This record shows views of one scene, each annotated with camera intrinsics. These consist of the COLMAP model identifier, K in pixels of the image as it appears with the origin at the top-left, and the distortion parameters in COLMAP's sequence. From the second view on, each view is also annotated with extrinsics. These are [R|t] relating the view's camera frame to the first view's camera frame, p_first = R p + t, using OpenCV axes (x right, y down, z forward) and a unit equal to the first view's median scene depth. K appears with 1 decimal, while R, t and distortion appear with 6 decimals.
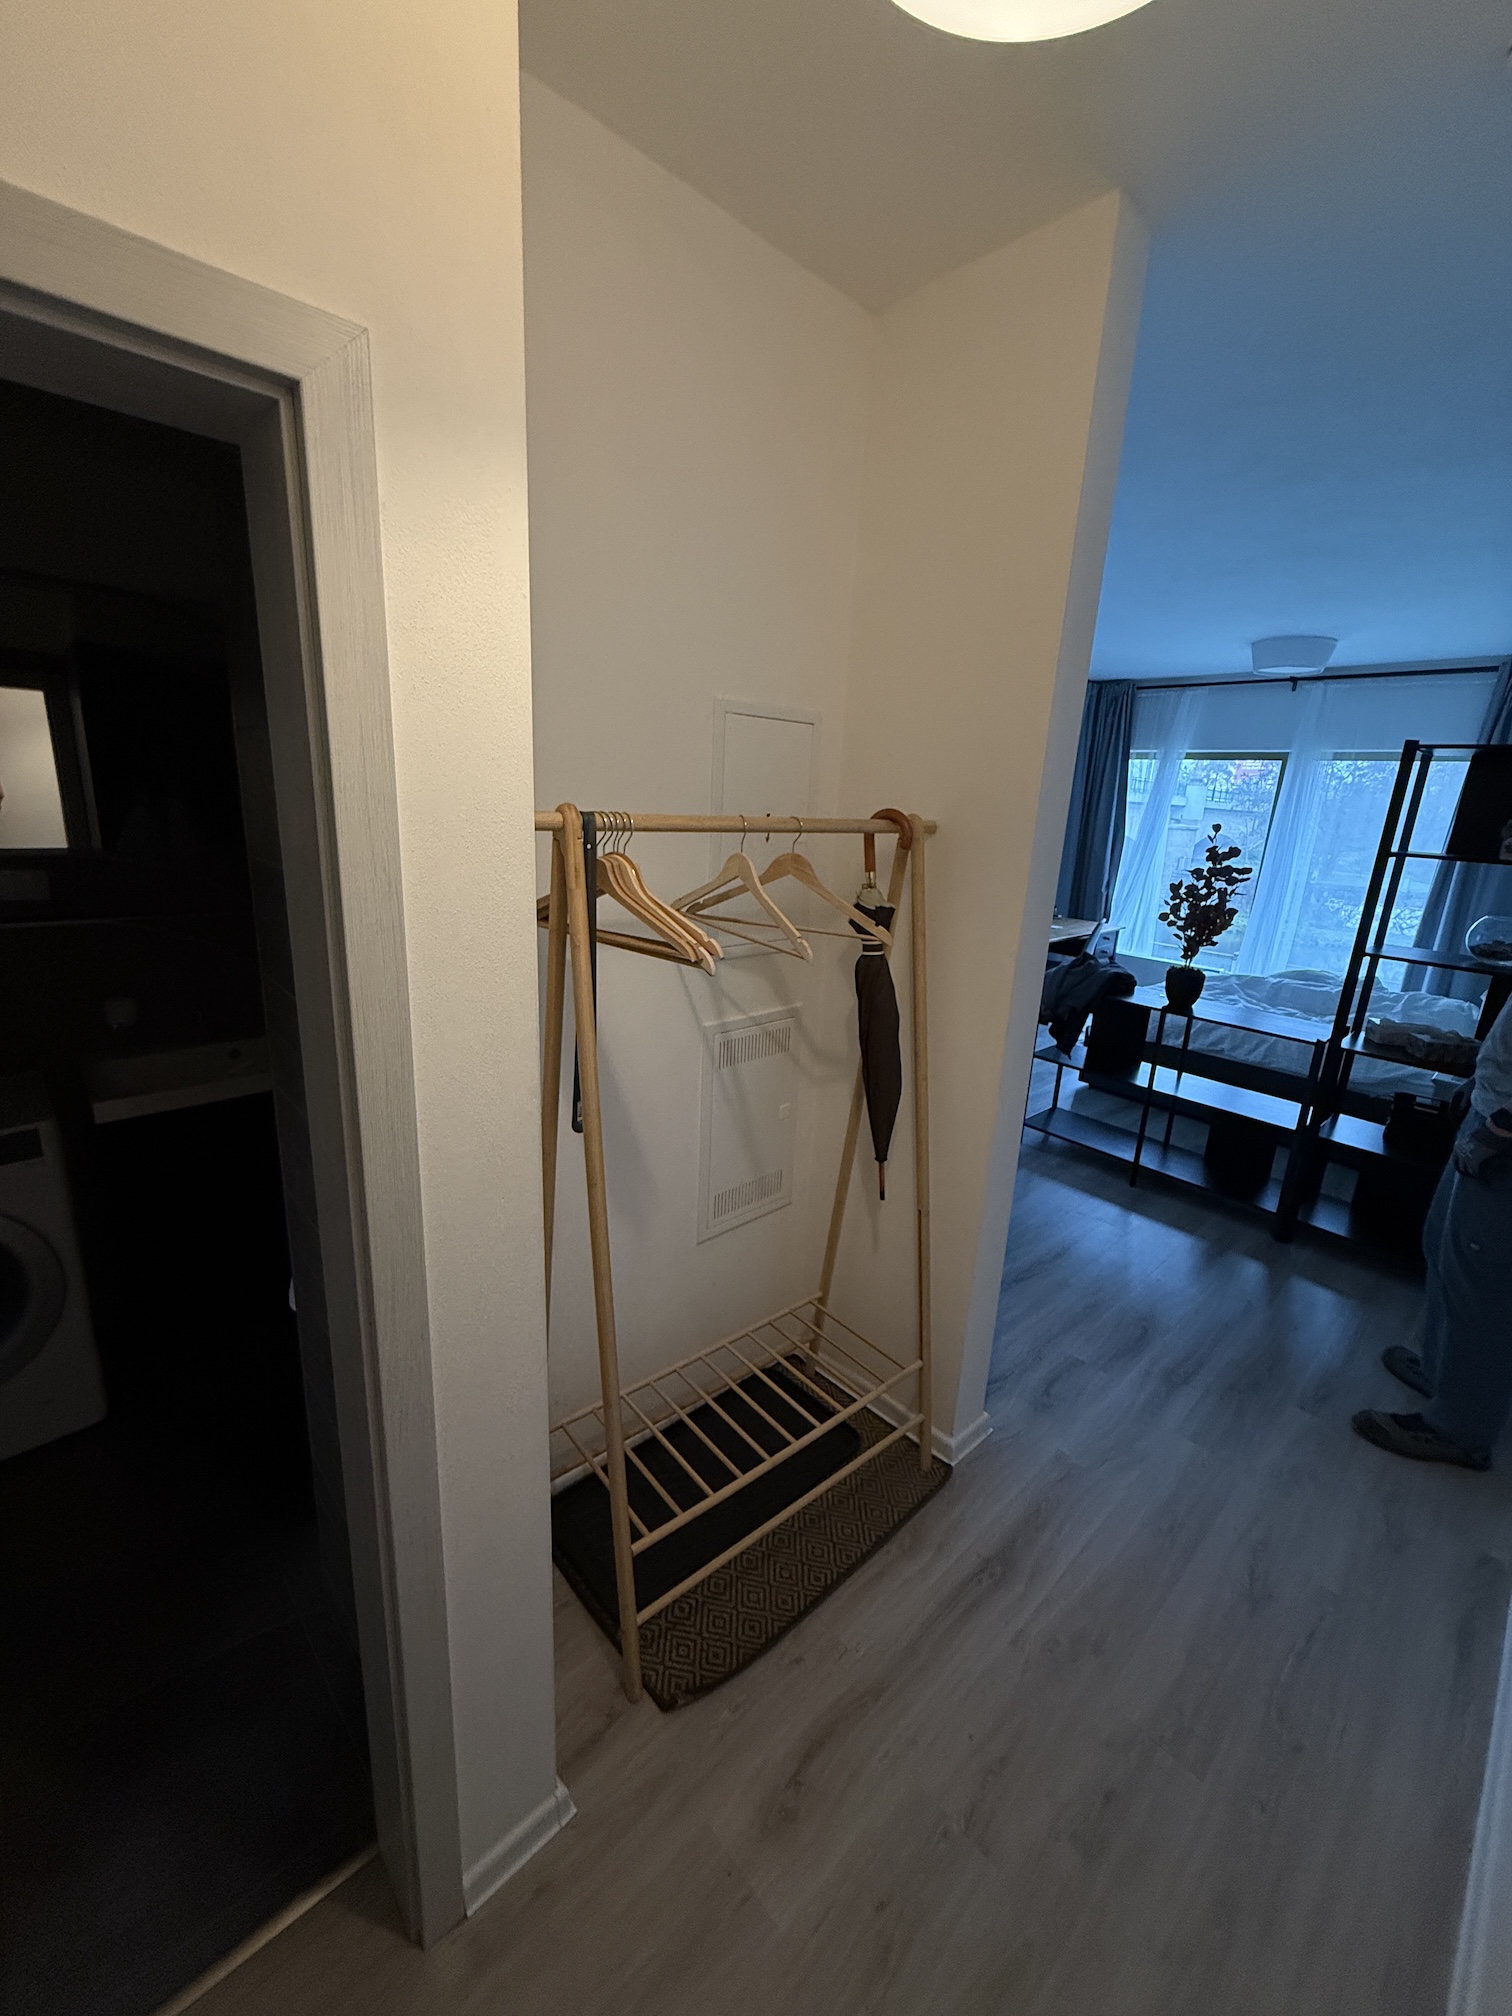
lens RADIAL K [[811.9, 0, 756.0], [0, 811.9, 1008.0], [0, 0, 1]] dist [0.000544, 0.000301]
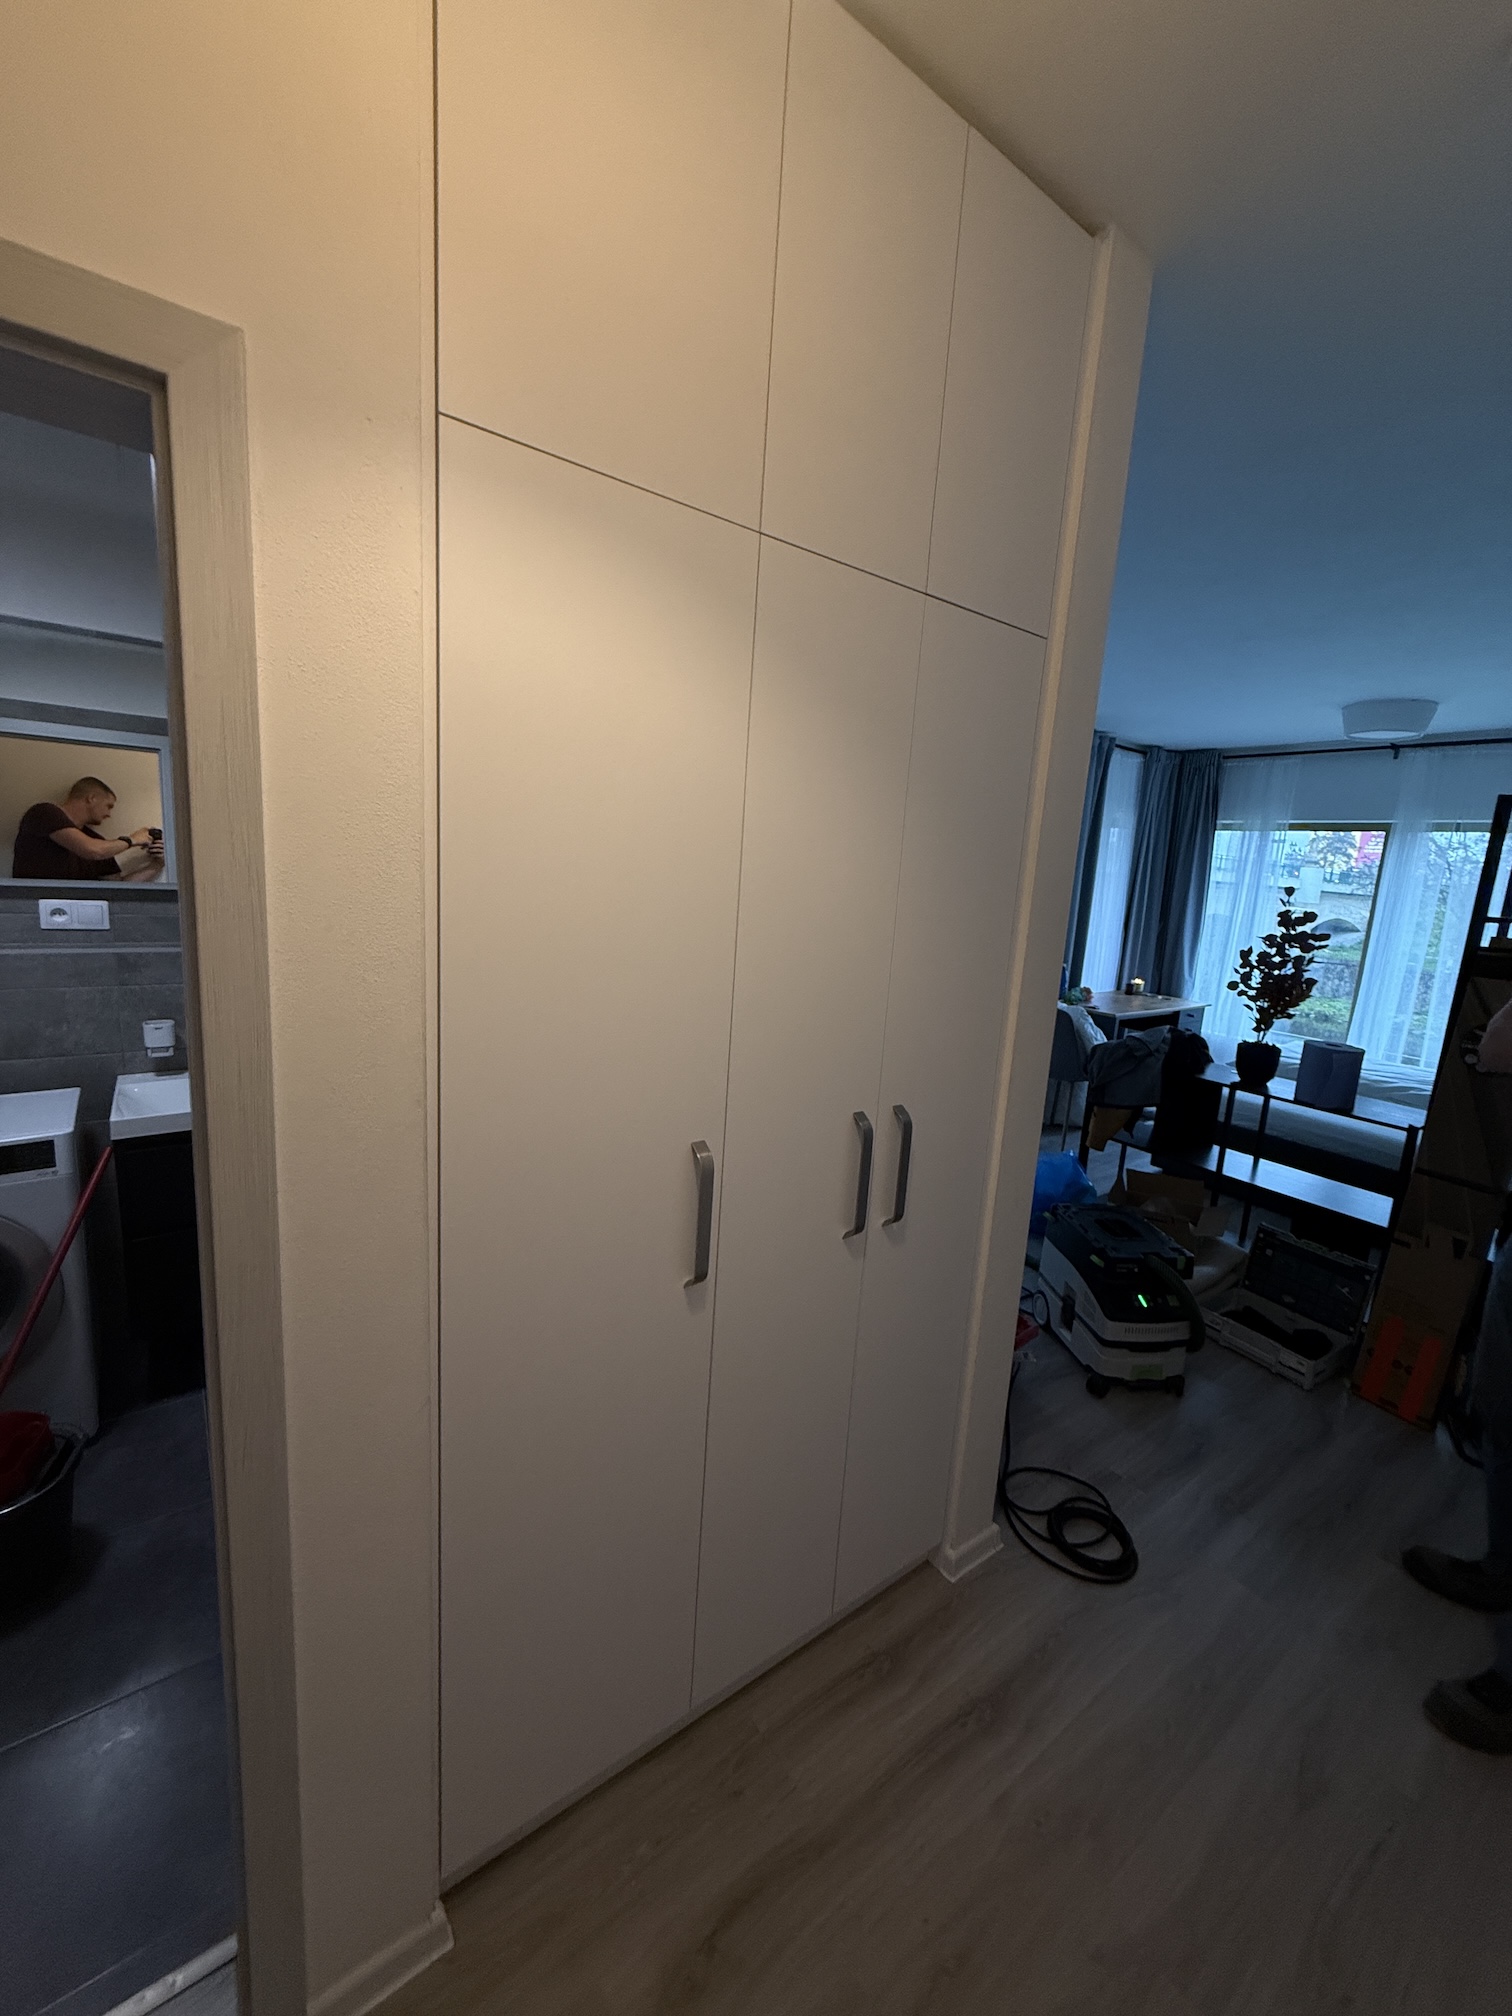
lens RADIAL K [[811.9, 0, 756.0], [0, 811.9, 1008.0], [0, 0, 1]] dist [0.000544, 0.000301]
pose [[0.993284, 0.032270, -0.111107, 0.066920], [-0.042260, 0.995155, -0.088768, 0.018336], [0.107704, 0.092867, 0.989836, 0.027878]]
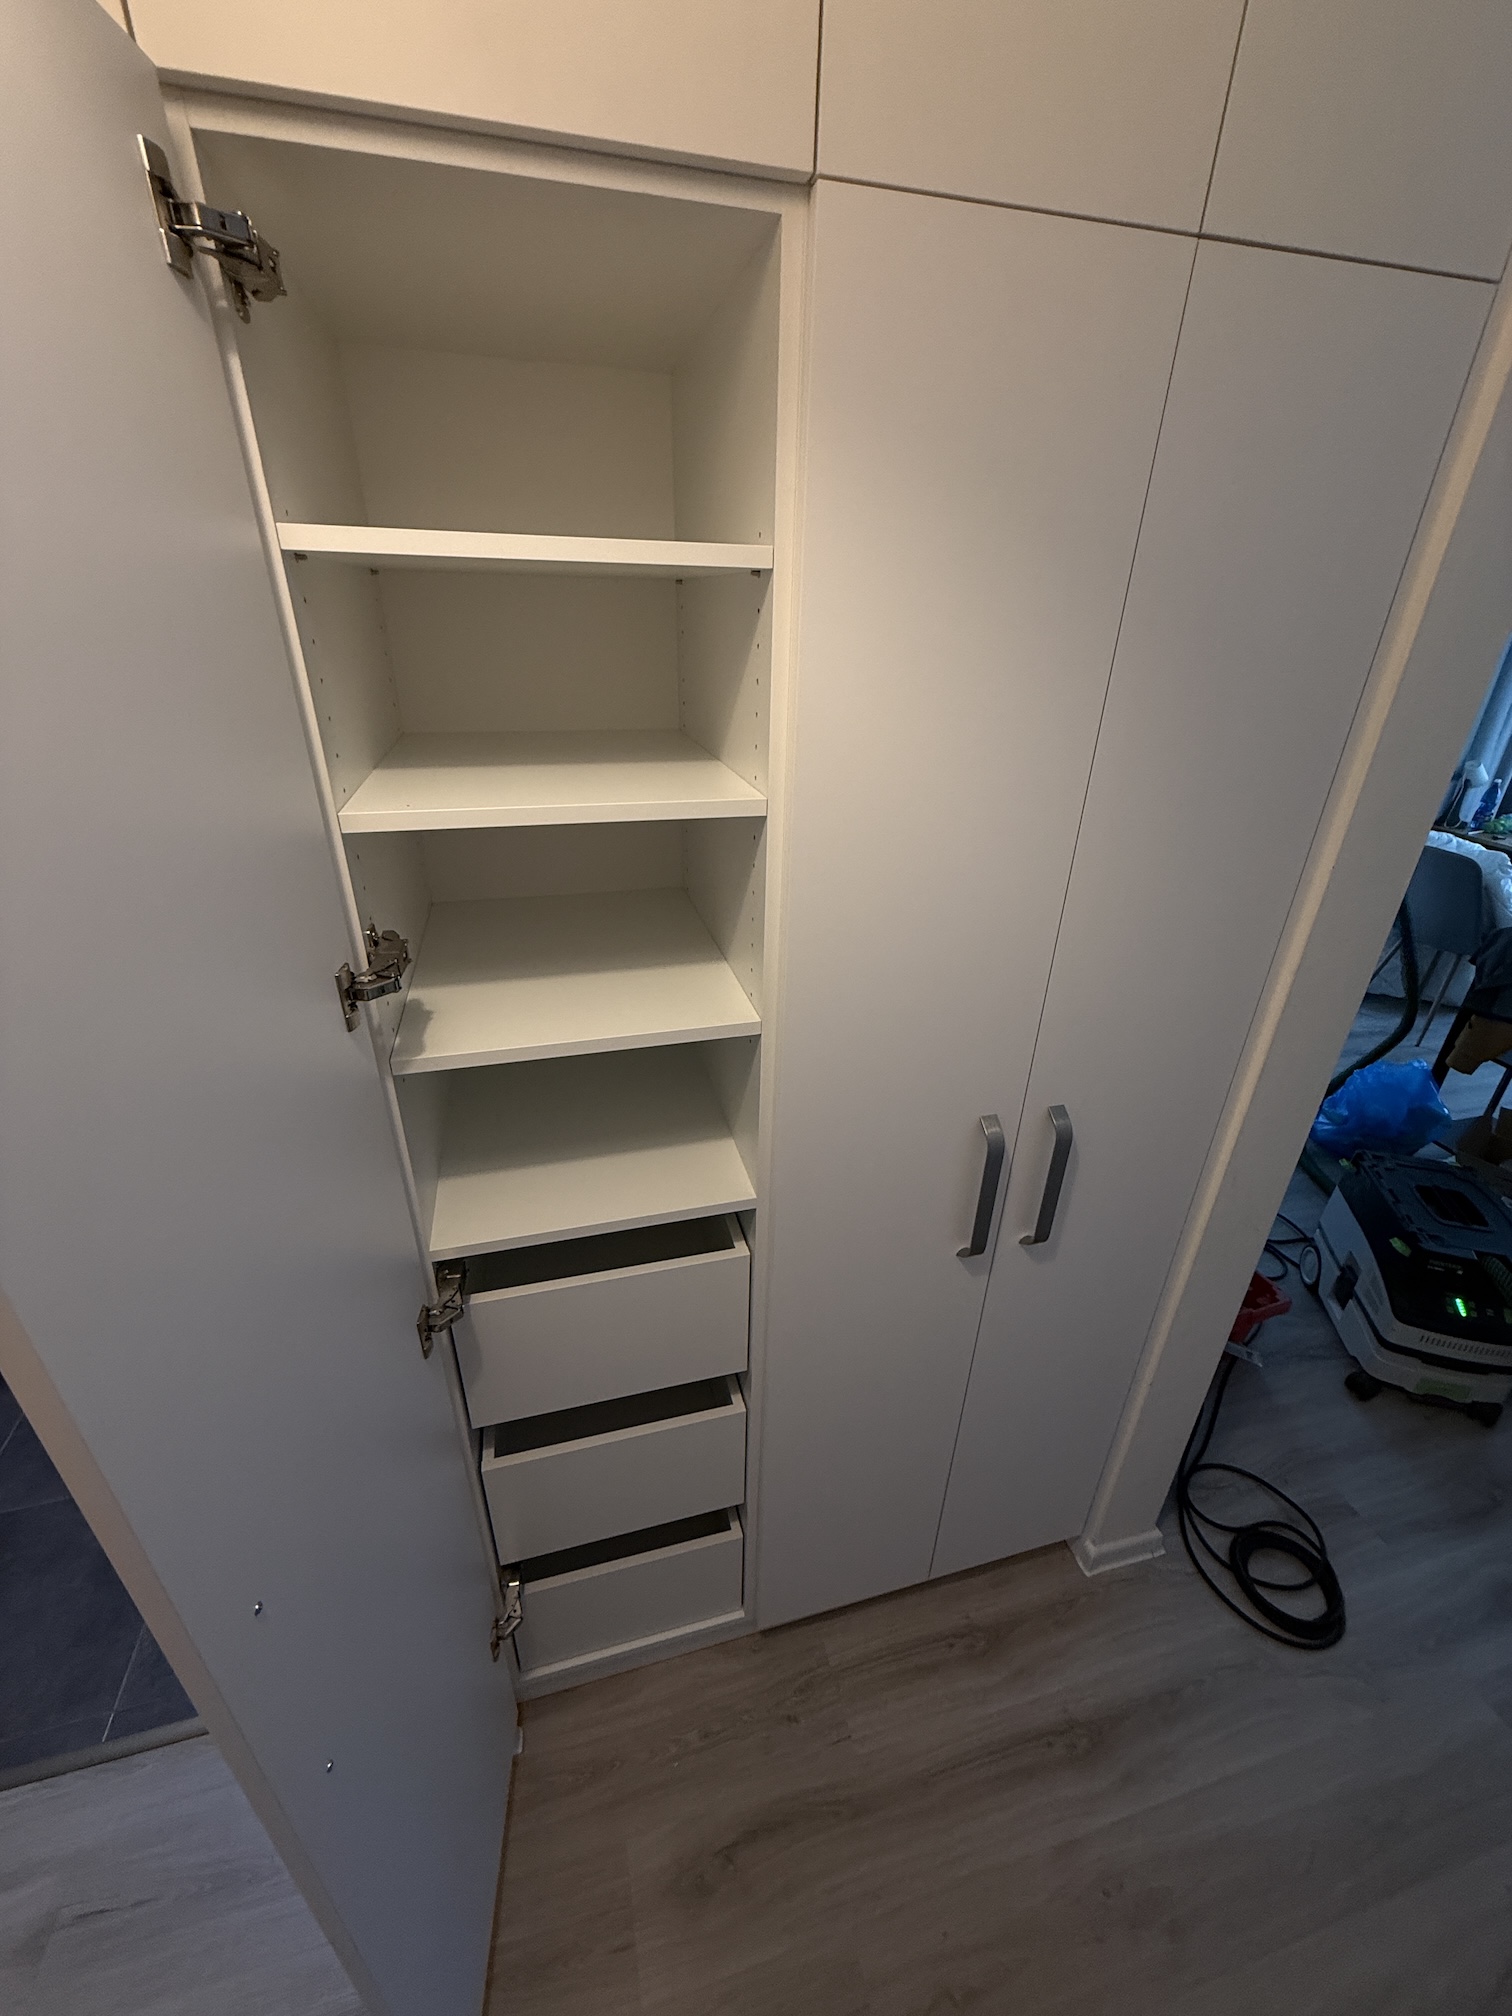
lens RADIAL K [[811.9, 0, 756.0], [0, 811.9, 1008.0], [0, 0, 1]] dist [0.000544, 0.000301]
pose [[0.883243, 0.184150, -0.431243, 0.121273], [-0.098852, 0.972115, 0.212653, -0.062815], [0.458378, -0.145195, 0.876817, 0.151061]]
